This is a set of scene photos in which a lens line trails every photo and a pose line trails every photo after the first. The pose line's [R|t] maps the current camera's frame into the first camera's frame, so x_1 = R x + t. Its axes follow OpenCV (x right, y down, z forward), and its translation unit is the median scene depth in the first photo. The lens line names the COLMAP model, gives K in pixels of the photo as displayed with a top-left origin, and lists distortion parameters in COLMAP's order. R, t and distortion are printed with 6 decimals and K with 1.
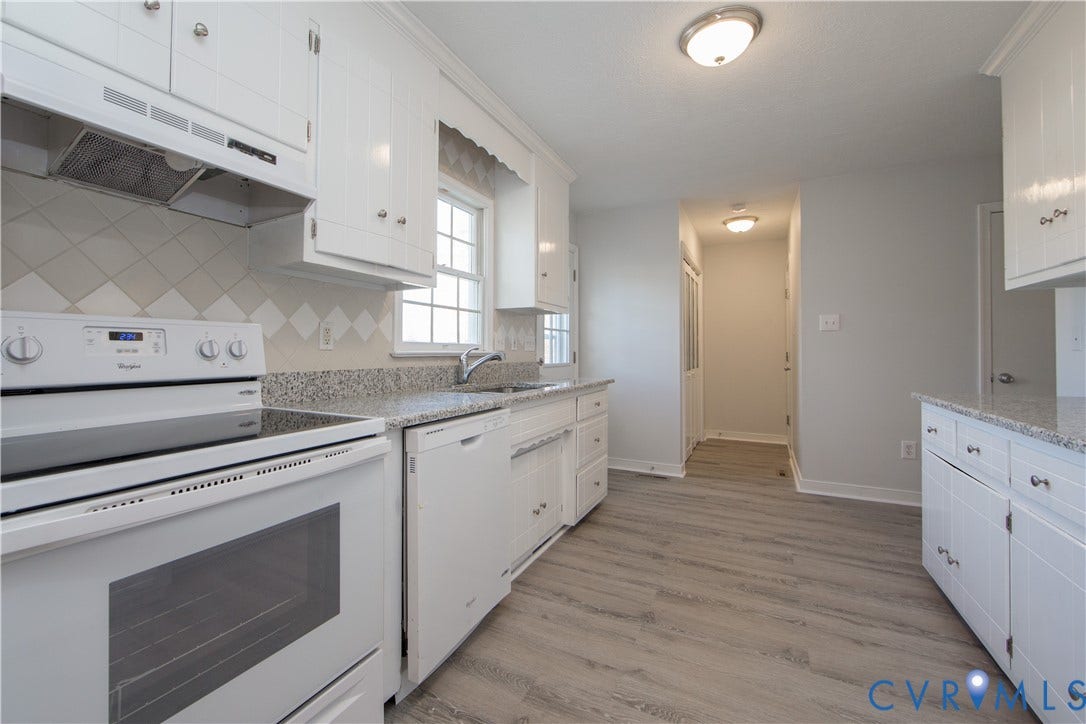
lens RADIAL K [[447.0, 0, 524.0], [0, 447.0, 343.2], [0, 0, 1]] dist [-0.001373, -0.000139]
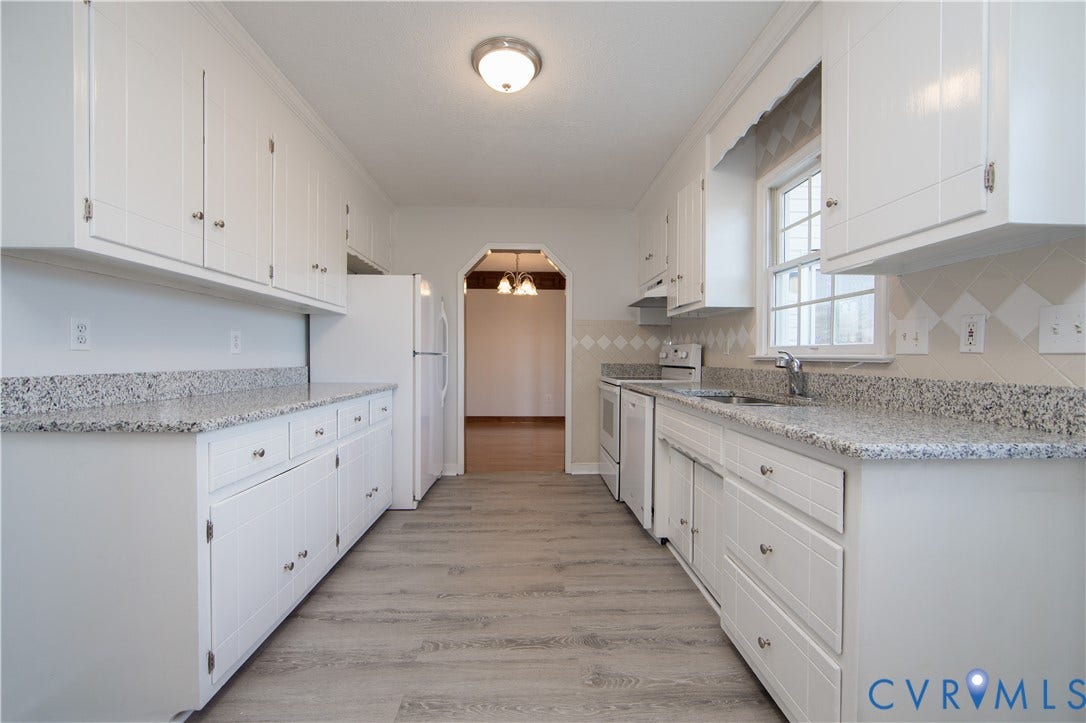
lens RADIAL K [[445.2, 0, 543.0], [0, 445.2, 361.5], [0, 0, 1]] dist [0.000508, 0.000251]
pose [[-0.865728, -0.000116, -0.500514, 0.822208], [0.003070, 0.999980, -0.005542, 0.040051], [0.500505, -0.006335, -0.865710, 1.799446]]
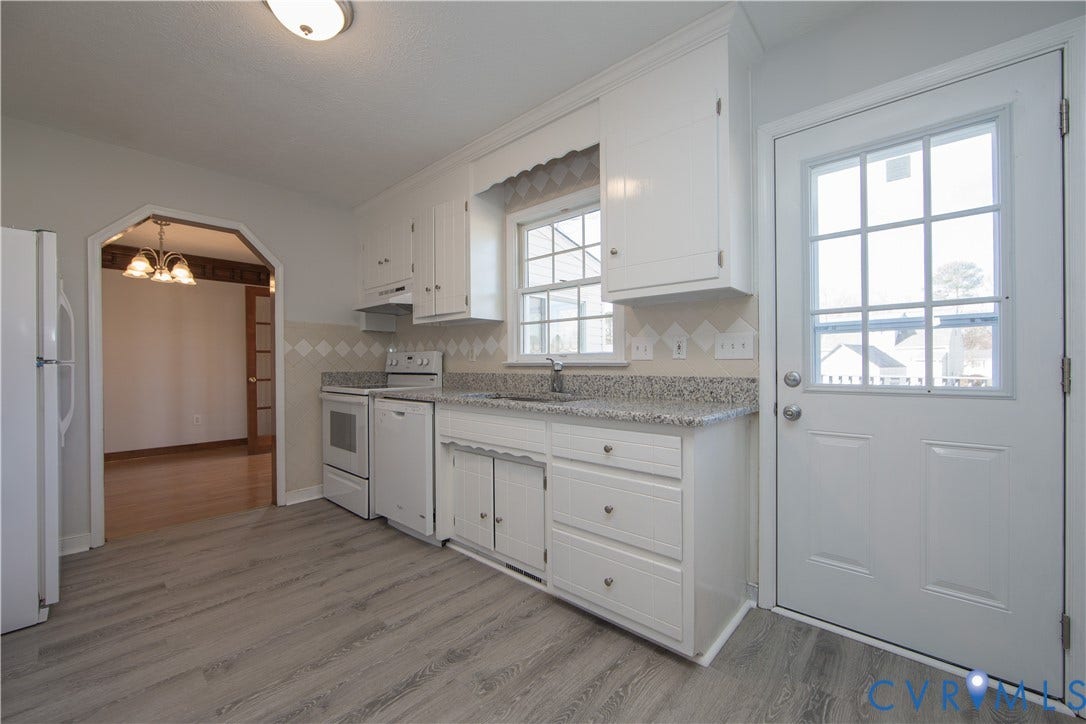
lens RADIAL K [[435.2, 0, 544.7], [0, 435.2, 363.1], [0, 0, 1]] dist [-0.001201, 0.000078]
pose [[-0.245874, -0.001307, -0.969301, 1.045224], [0.023269, 0.999703, -0.007250, 0.035741], [0.969022, -0.024337, -0.245771, 1.495966]]
